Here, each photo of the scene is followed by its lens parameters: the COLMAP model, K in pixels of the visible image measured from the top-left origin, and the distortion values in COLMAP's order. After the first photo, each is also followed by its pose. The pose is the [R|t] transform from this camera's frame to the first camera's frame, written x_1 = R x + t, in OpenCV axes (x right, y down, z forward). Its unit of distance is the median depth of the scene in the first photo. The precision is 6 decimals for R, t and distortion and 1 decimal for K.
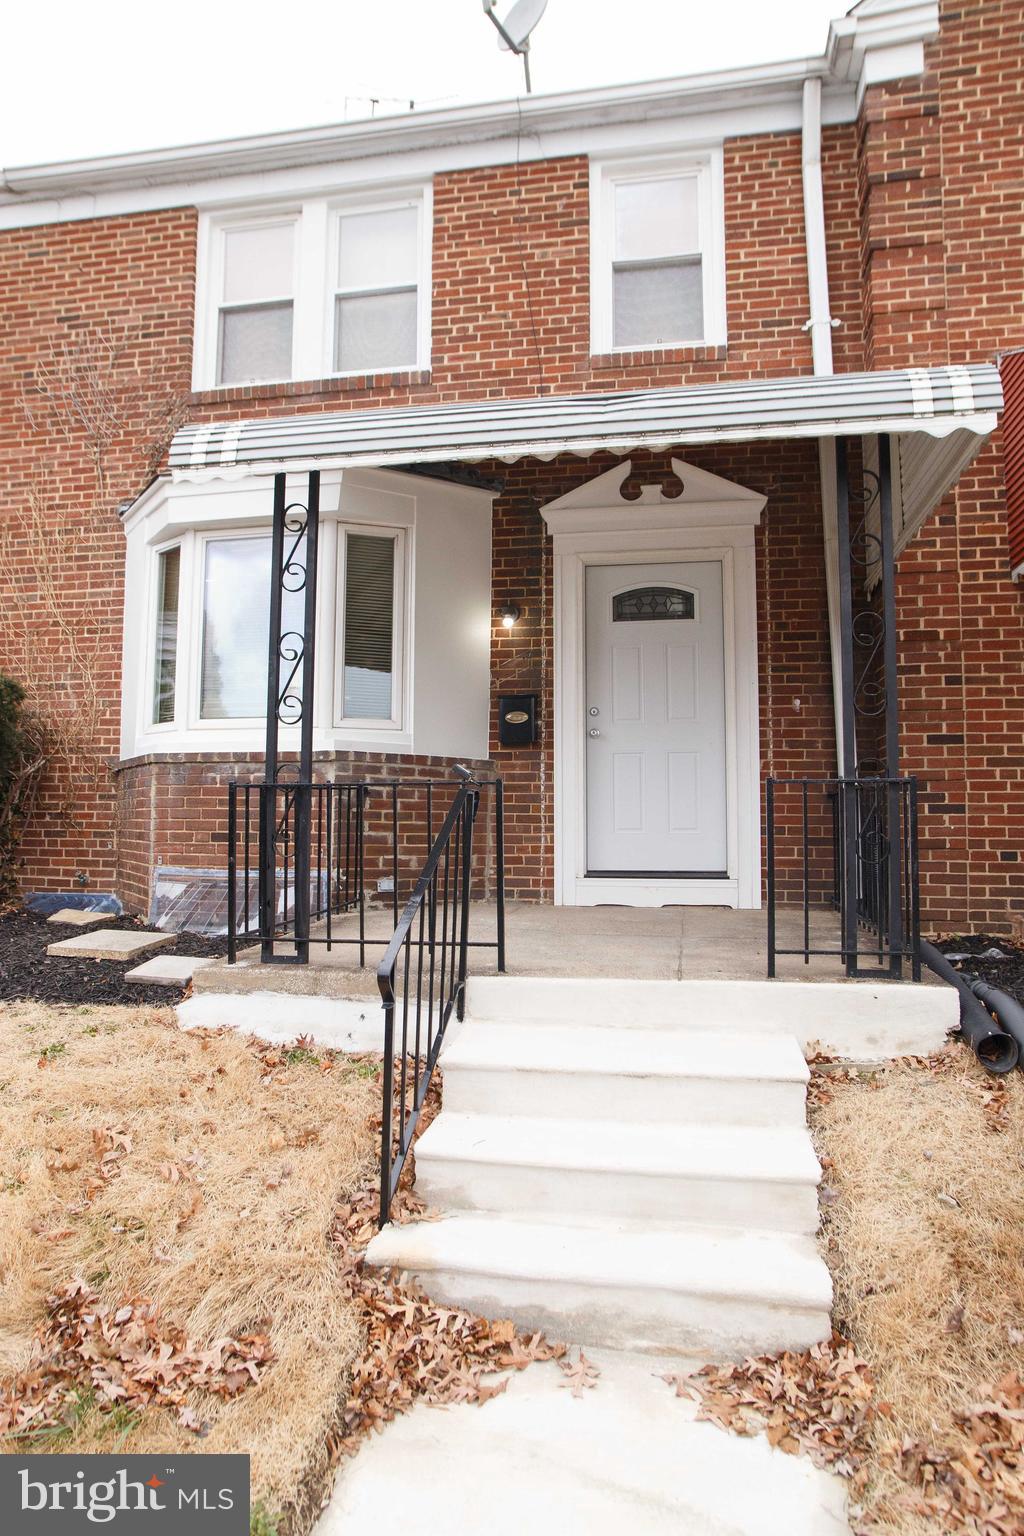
lens RADIAL K [[901.8, 0, 524.9], [0, 901.8, 757.1], [0, 0, 1]] dist [-0.086878, 0.067347]
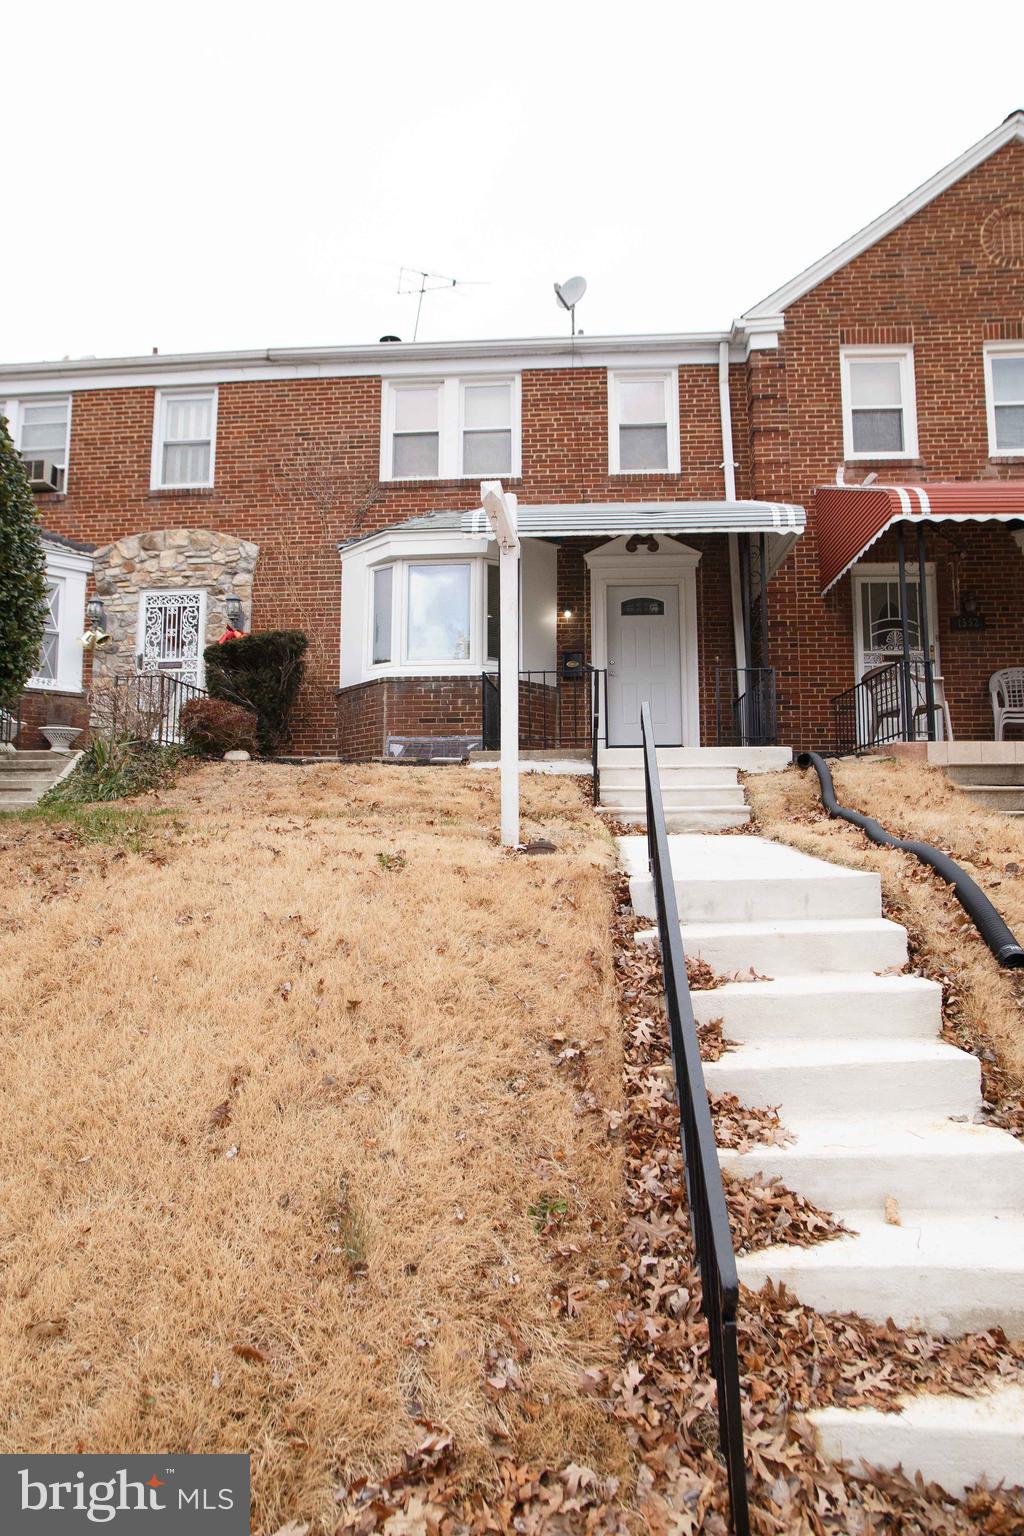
lens RADIAL K [[901.8, 0, 506.7], [0, 901.8, 756.3], [0, 0, 1]] dist [-0.086878, 0.067347]
pose [[0.995330, 0.009073, 0.096099, -0.321006], [-0.005726, 0.999369, -0.035047, 0.212319], [-0.096356, 0.034333, 0.994755, -0.846185]]
